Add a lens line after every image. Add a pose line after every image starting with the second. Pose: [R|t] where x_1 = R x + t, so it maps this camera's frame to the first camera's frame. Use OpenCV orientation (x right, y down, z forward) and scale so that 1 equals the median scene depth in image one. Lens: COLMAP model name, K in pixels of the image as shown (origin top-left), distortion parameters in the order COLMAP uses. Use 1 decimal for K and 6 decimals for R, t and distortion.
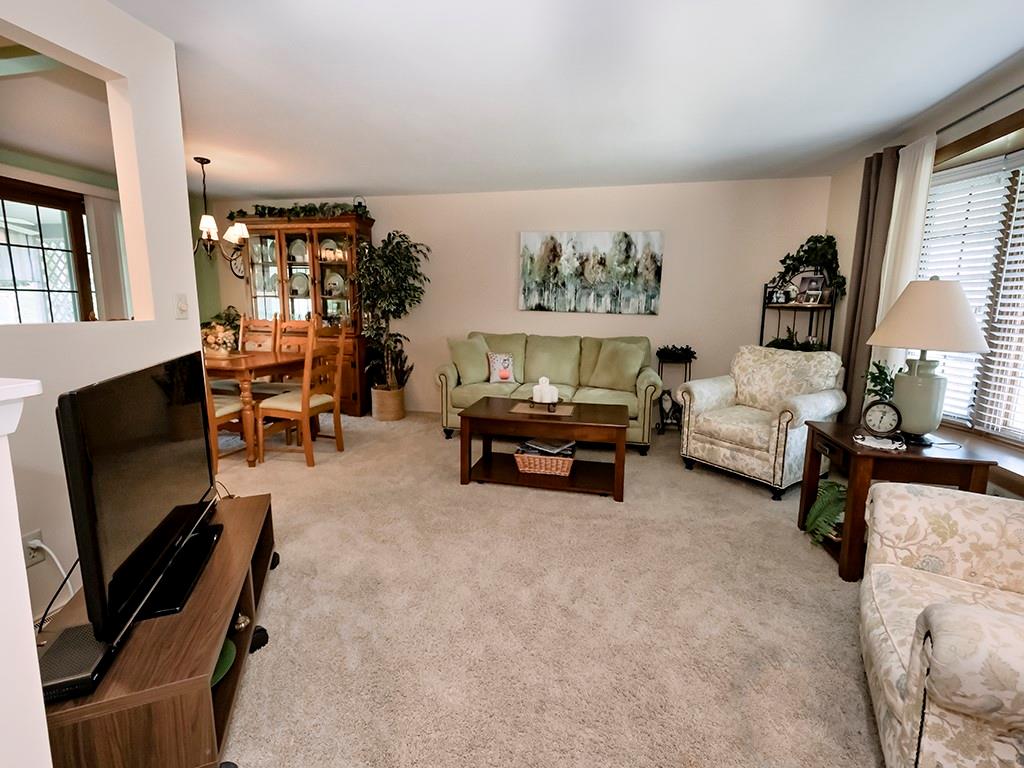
lens RADIAL K [[454.3, 0, 514.5], [0, 454.3, 376.4], [0, 0, 1]] dist [0.014795, -0.003526]
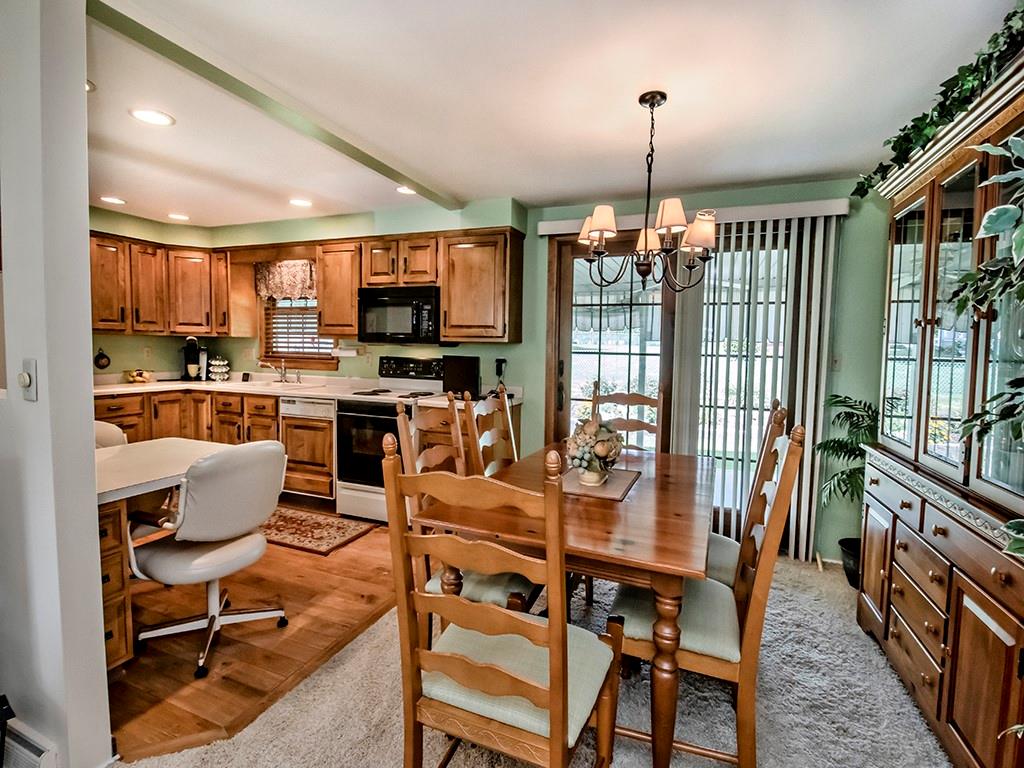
lens RADIAL K [[476.8, 0, 518.8], [0, 476.8, 378.9], [0, 0, 1]] dist [-0.006523, -0.004891]
pose [[-0.145481, 0.045047, -0.988335, -0.097937], [-0.177576, 0.981551, 0.070877, -0.140401], [0.973294, 0.185816, -0.134798, 0.773046]]
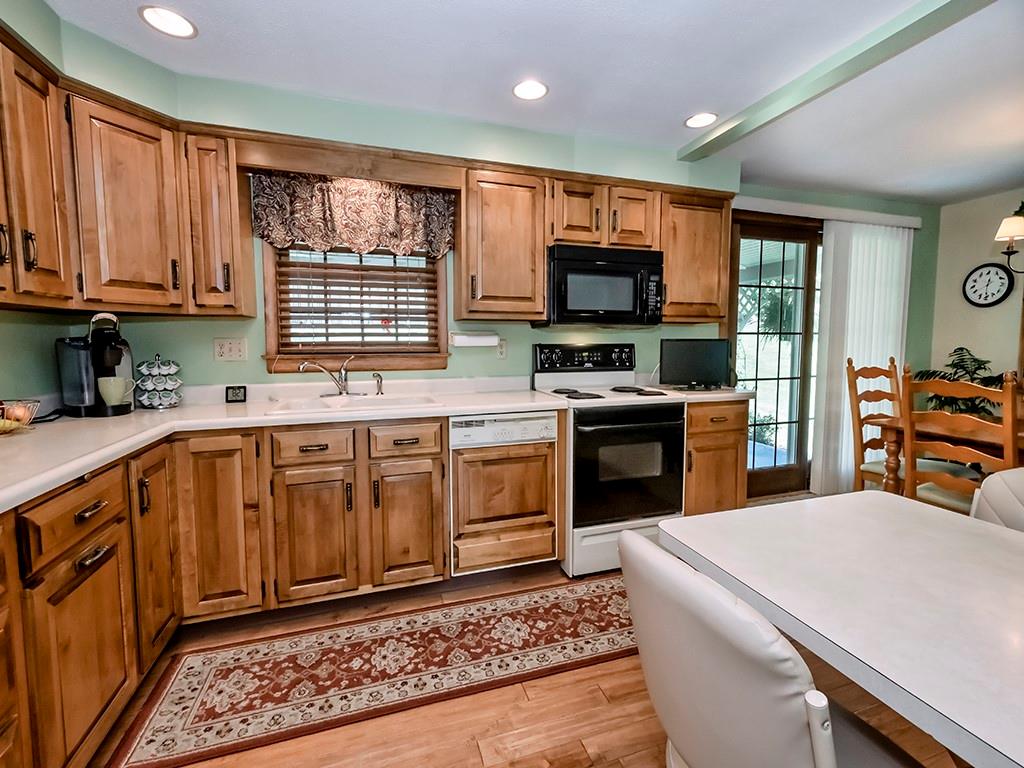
lens RADIAL K [[454.3, 0, 515.0], [0, 454.3, 370.9], [0, 0, 1]] dist [0.014795, -0.003526]
pose [[0.513380, 0.040629, -0.857199, -0.422589], [-0.123068, 0.992039, -0.026686, -0.022024], [0.849291, 0.119194, 0.514293, 0.087985]]
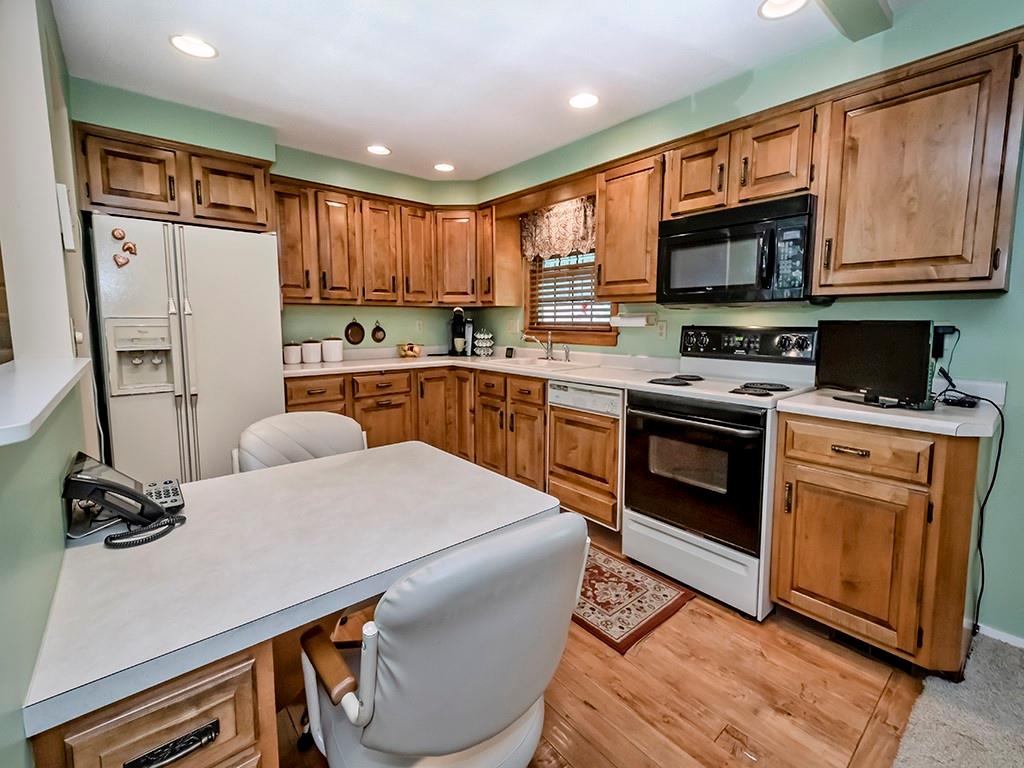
lens RADIAL K [[454.3, 0, 516.0], [0, 454.3, 363.9], [0, 0, 1]] dist [0.014795, -0.003526]
pose [[-0.605893, 0.059362, -0.793328, -0.346127], [-0.135045, 0.975065, 0.176100, -0.099657], [0.784000, 0.213833, -0.582769, 0.579806]]
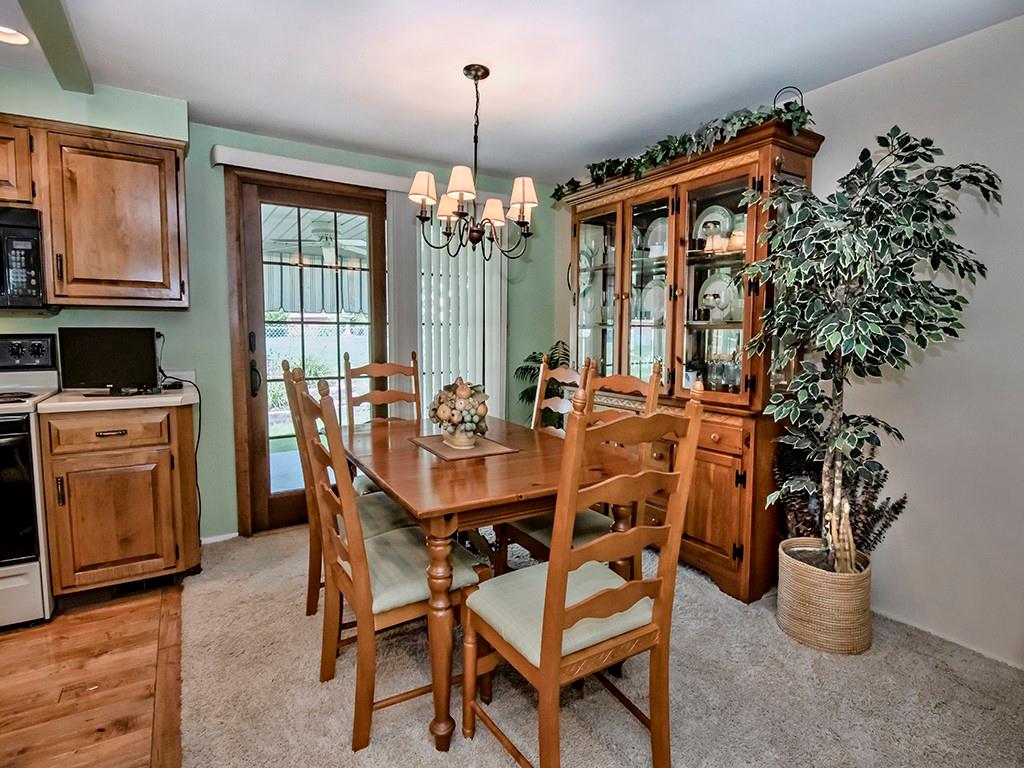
lens RADIAL K [[534.8, 0, 517.3], [0, 534.8, 374.4], [0, 0, 1]] dist [-0.003667, -0.005718]
pose [[0.705382, 0.044410, -0.707435, -0.154708], [-0.104785, 0.993603, -0.042106, -0.081793], [0.701040, 0.103829, 0.705523, 0.498823]]
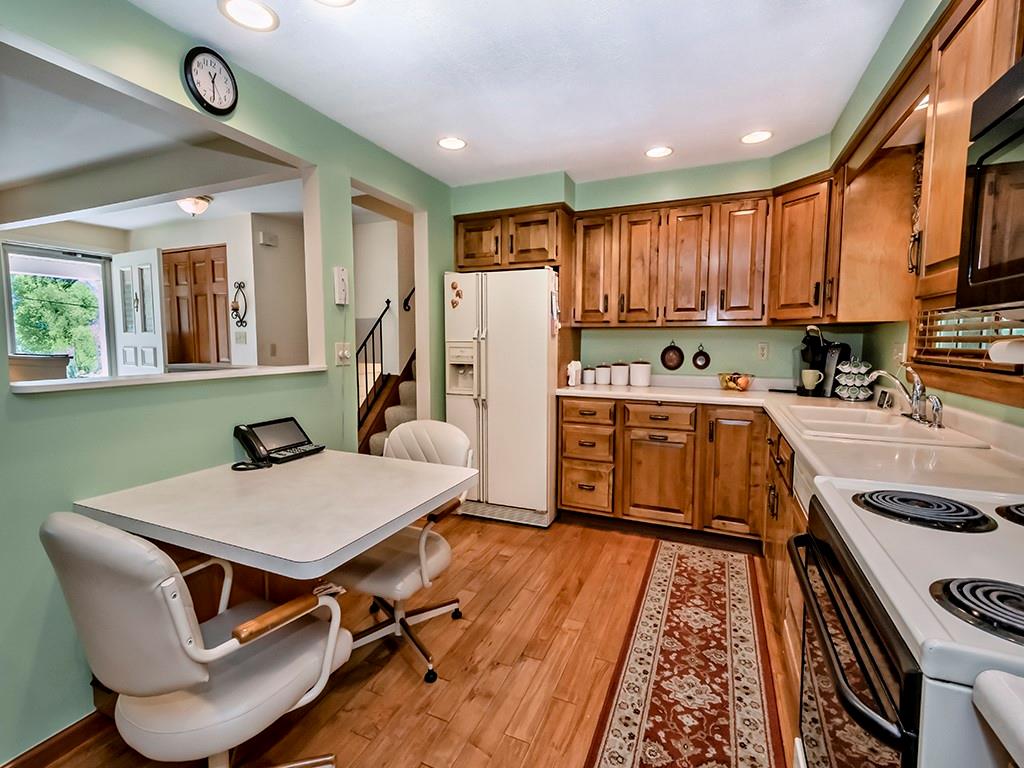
lens RADIAL K [[454.3, 0, 503.1], [0, 454.3, 377.4], [0, 0, 1]] dist [0.014795, -0.003526]
pose [[-0.977677, -0.036432, 0.206933, -0.693475], [0.013856, 0.971530, 0.236509, -0.118083], [-0.209658, 0.234097, -0.949338, 0.634304]]
